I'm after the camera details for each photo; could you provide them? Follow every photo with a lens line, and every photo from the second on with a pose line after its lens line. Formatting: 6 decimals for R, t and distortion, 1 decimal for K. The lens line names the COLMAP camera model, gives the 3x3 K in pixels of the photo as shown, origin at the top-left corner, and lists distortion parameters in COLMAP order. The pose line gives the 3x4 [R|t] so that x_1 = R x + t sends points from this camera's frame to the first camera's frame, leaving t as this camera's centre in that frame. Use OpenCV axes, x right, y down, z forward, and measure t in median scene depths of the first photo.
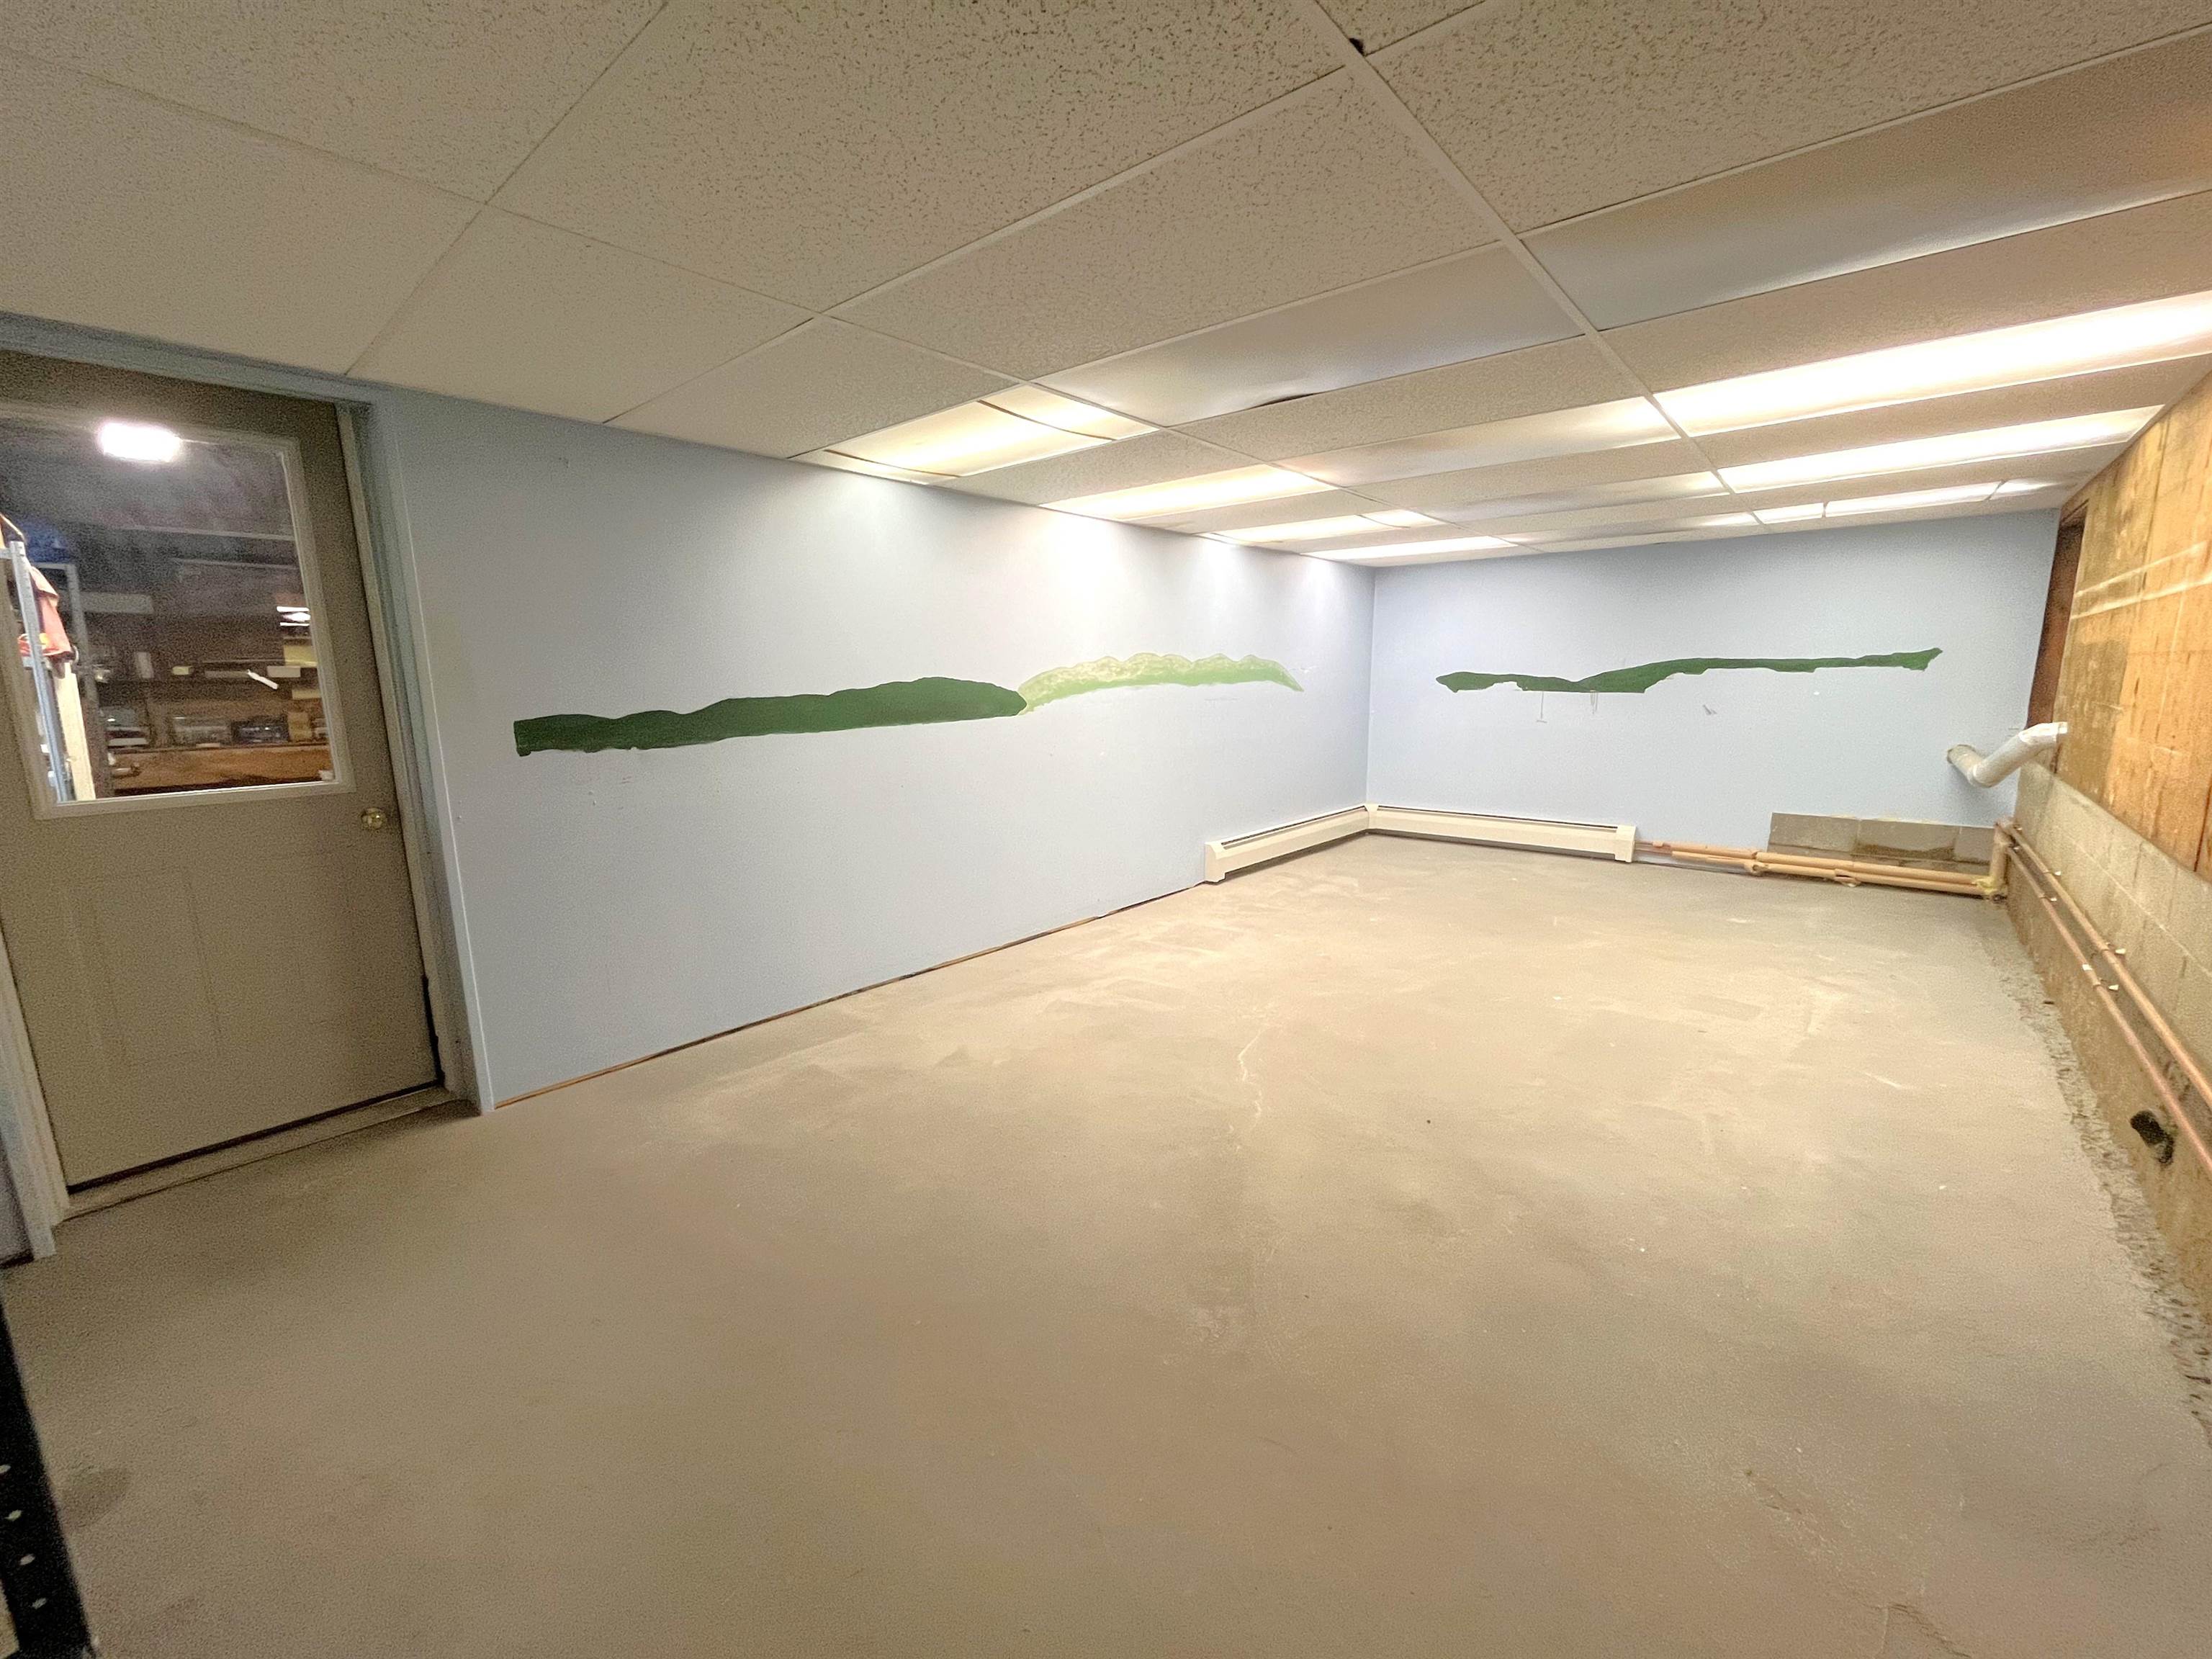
lens RADIAL K [[898.2, 0, 1106.0], [0, 898.2, 829.5], [0, 0, 1]] dist [-0.000271, 0.000120]
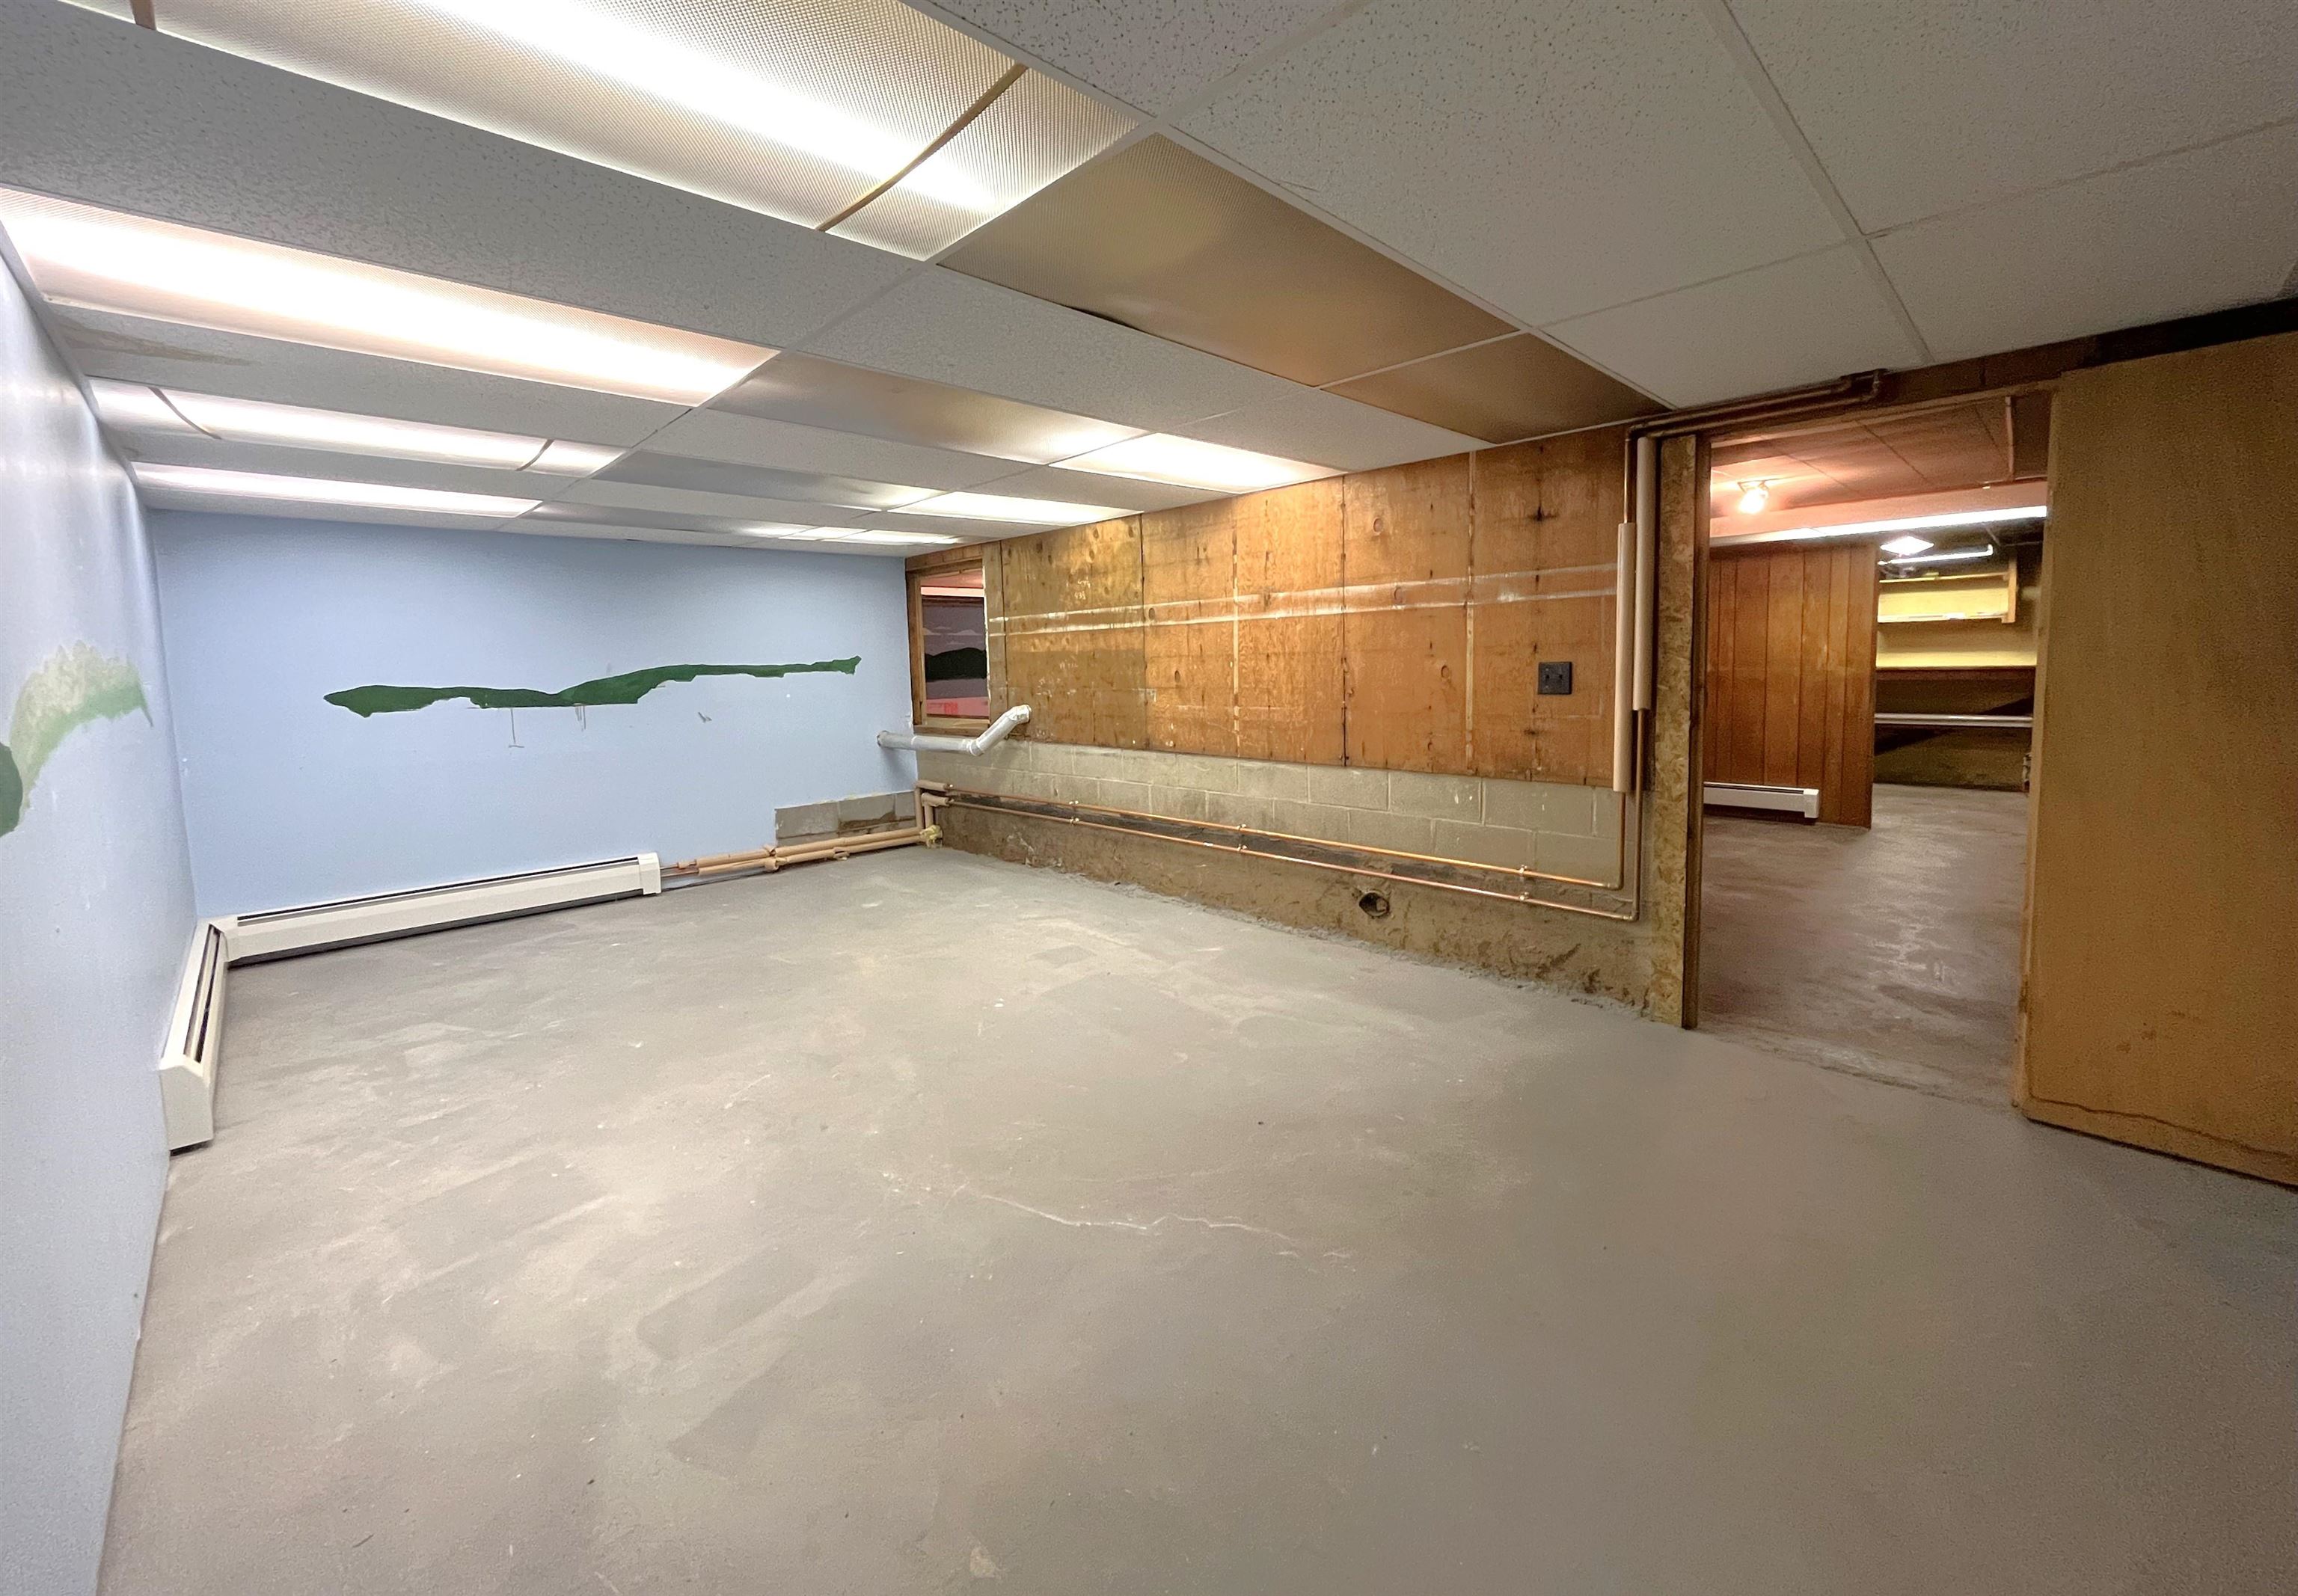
lens RADIAL K [[926.7, 0, 1149.7], [0, 926.7, 743.2], [0, 0, 1]] dist [-0.001023, 0.000009]
pose [[0.088148, -0.079444, 0.992934, -0.300815], [0.195590, 0.978790, 0.060949, -0.078060], [-0.976716, 0.188836, 0.101817, 0.465862]]
